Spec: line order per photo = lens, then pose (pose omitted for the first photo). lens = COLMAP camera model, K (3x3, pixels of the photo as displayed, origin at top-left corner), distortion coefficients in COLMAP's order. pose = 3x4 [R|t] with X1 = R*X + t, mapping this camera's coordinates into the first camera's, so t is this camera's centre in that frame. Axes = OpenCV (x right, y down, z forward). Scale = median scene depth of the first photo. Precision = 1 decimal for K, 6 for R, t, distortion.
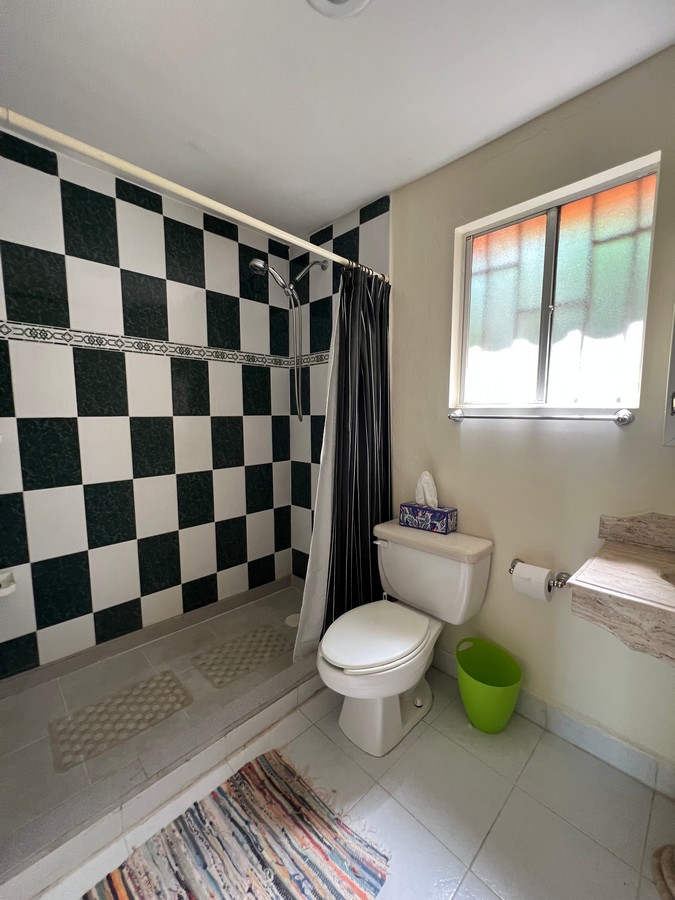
lens RADIAL K [[363.1, 0, 343.1], [0, 363.1, 450.2], [0, 0, 1]] dist [-0.000353, 0.000775]
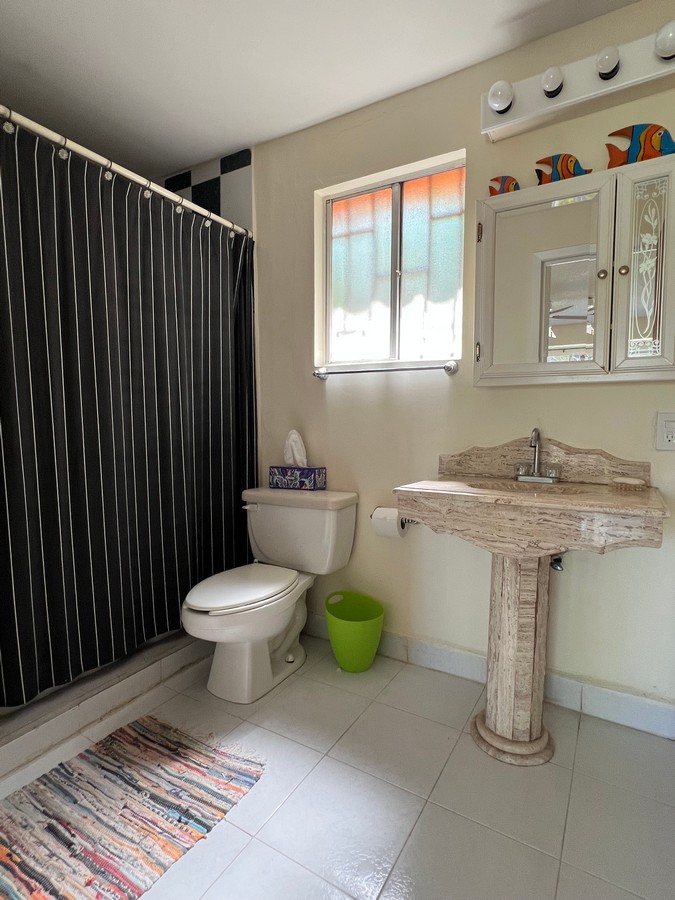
lens RADIAL K [[469.3, 0, 341.0], [0, 469.3, 452.7], [0, 0, 1]] dist [-0.000015, -0.000915]
pose [[0.967040, -0.023004, 0.253582, 0.030504], [0.028304, 0.999450, -0.017268, 0.166942], [-0.253045, 0.023877, 0.967160, -0.309143]]
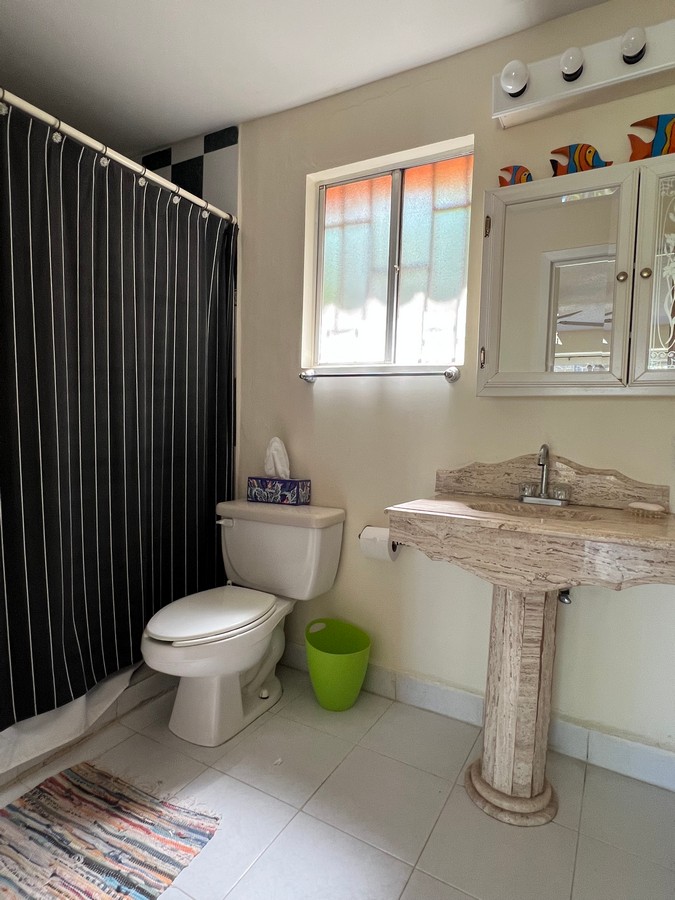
lens RADIAL K [[504.2, 0, 341.2], [0, 504.2, 452.4], [0, 0, 1]] dist [-0.000851, 0.001392]
pose [[0.961215, 0.007220, 0.275707, 0.046452], [0.001430, 0.999513, -0.031160, 0.152867], [-0.275798, 0.030346, 0.960737, -0.265983]]
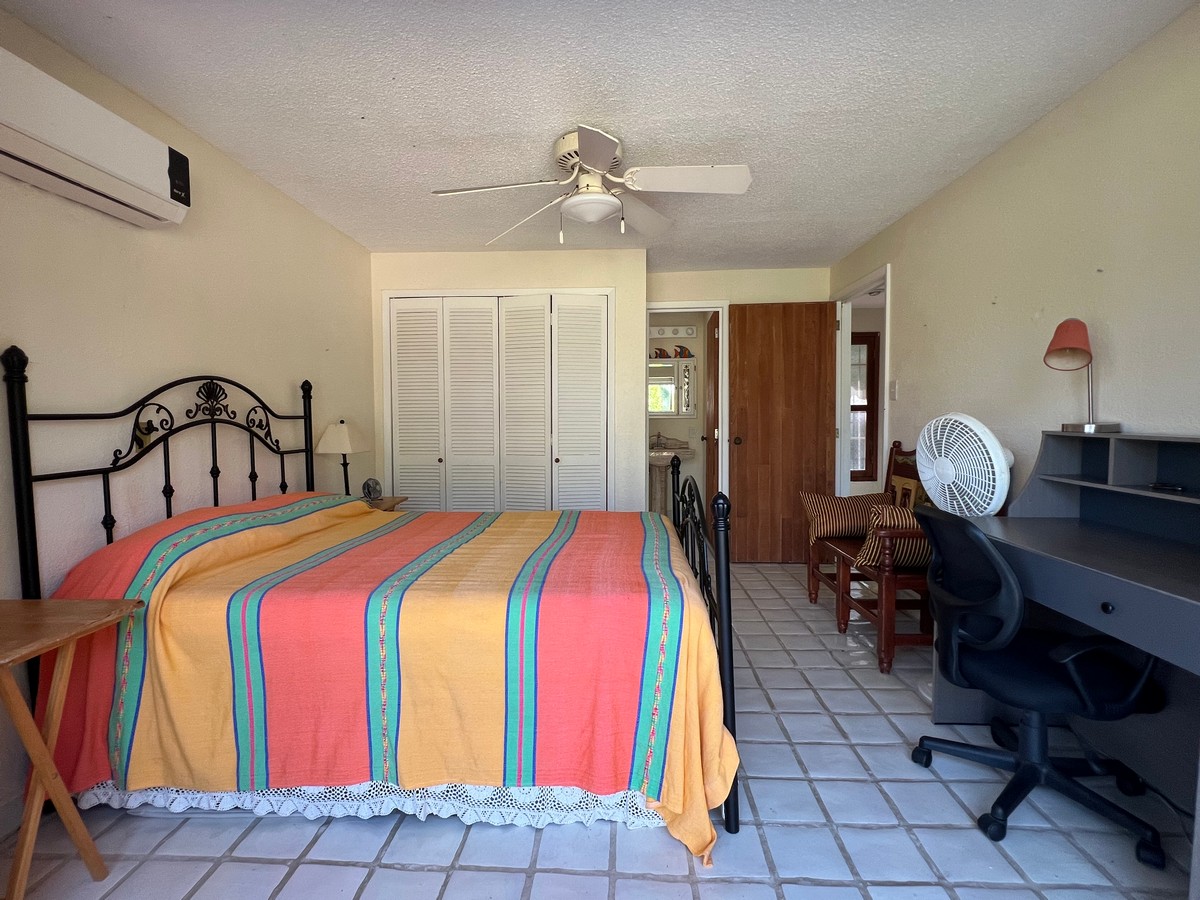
lens RADIAL K [[569.6, 0, 601.0], [0, 569.6, 448.1], [0, 0, 1]] dist [-0.005398, 0.002093]
pose [[0.738269, -0.034911, 0.673602, -2.474273], [0.066841, 0.997531, -0.021559, 0.290719], [-0.671186, 0.060941, 0.738779, -2.247106]]
